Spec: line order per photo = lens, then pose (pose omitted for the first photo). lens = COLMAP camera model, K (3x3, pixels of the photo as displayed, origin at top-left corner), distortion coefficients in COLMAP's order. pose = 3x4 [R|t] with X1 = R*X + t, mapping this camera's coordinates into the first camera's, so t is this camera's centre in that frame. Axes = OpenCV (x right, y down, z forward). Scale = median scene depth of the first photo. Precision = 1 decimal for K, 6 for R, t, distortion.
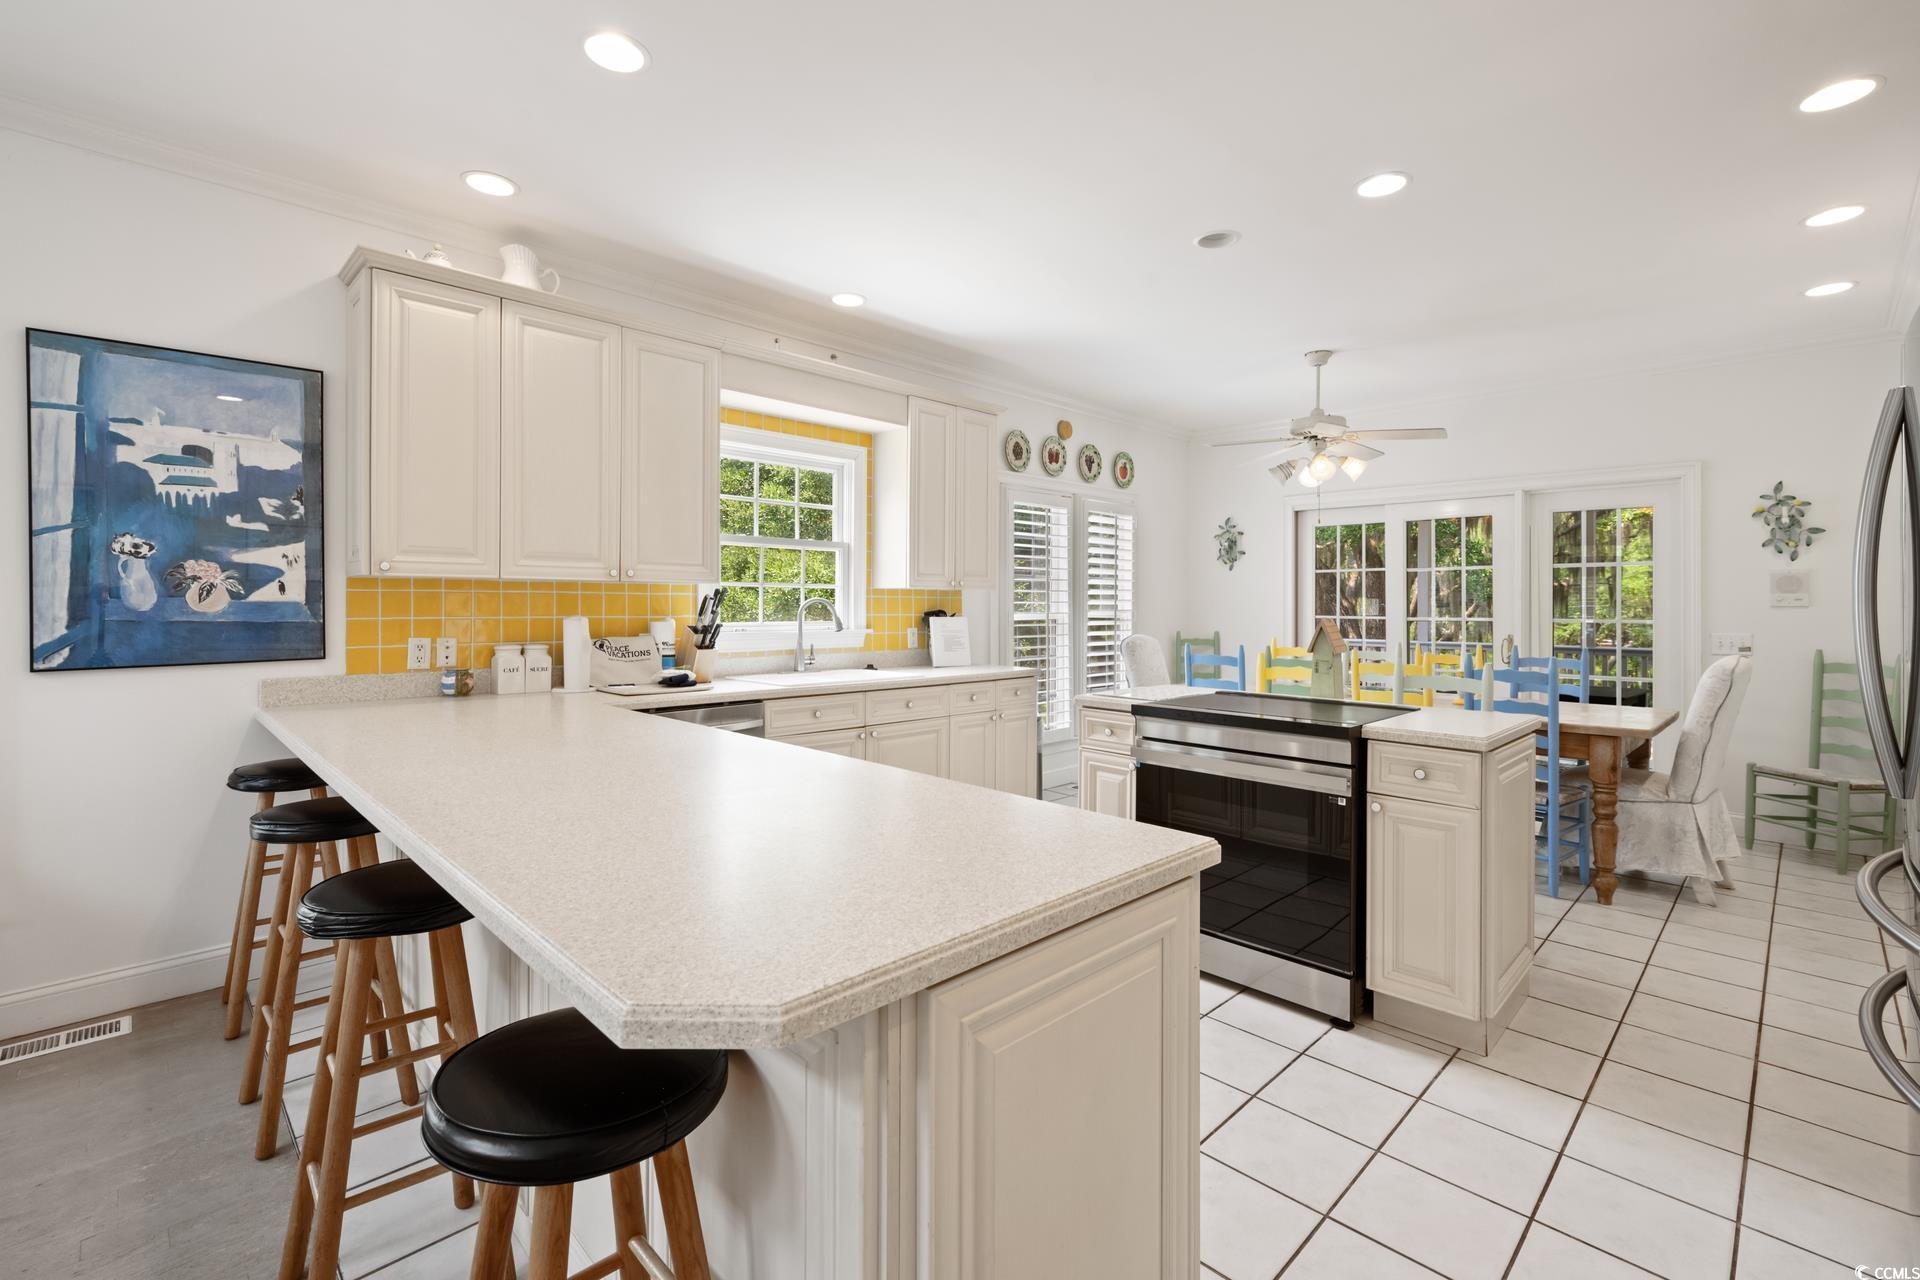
lens RADIAL K [[830.2, 0, 960.0], [0, 830.2, 605.1], [0, 0, 1]] dist [0.000966, 0.000136]
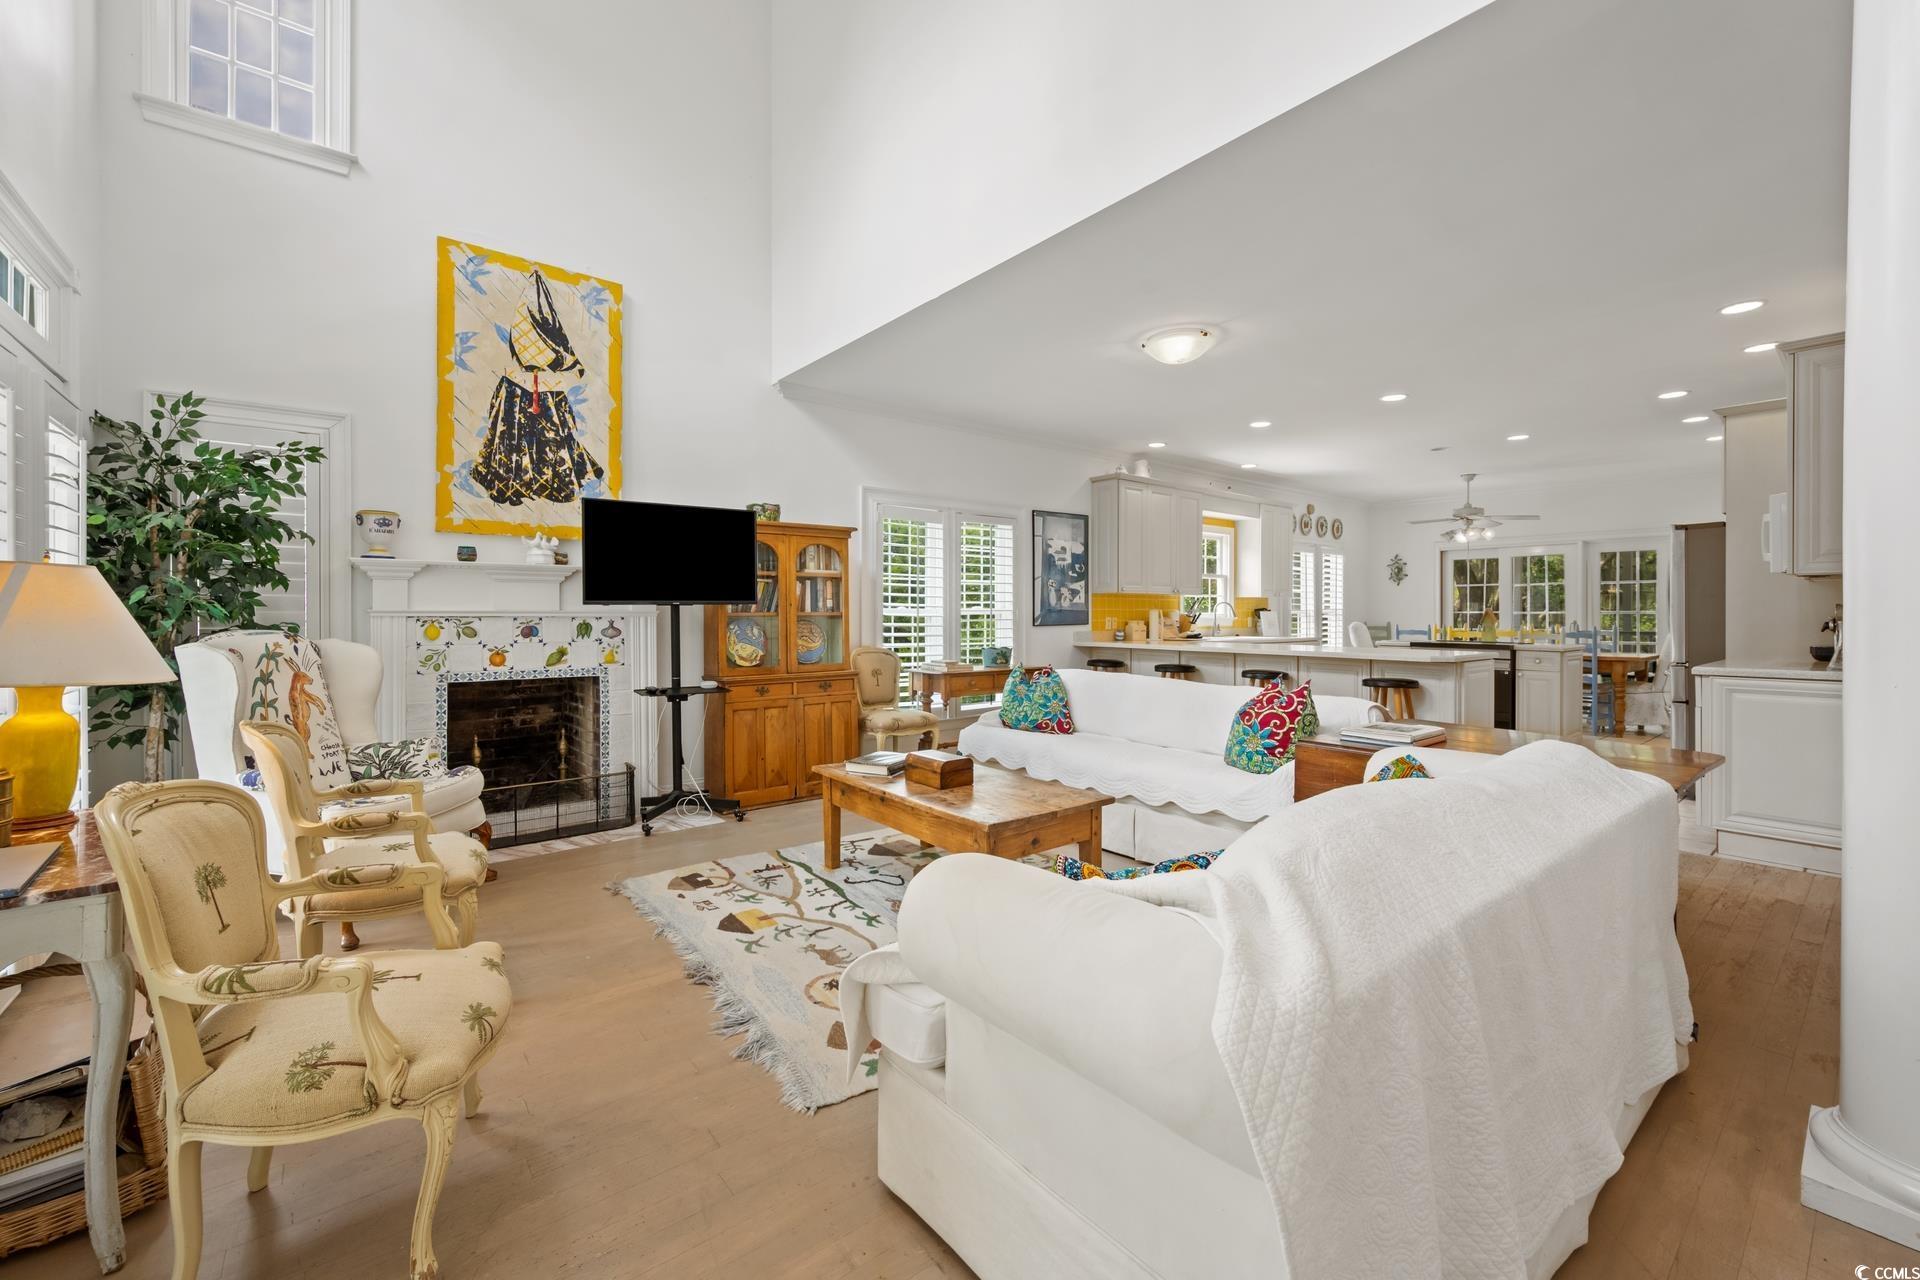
lens RADIAL K [[762.3, 0, 956.7], [0, 762.3, 616.9], [0, 0, 1]] dist [-0.000731, -0.000085]
pose [[0.994787, -0.003075, -0.101923, -0.719606], [0.003421, 0.999989, 0.003225, 0.024303], [0.101912, -0.003557, 0.994787, -1.115984]]
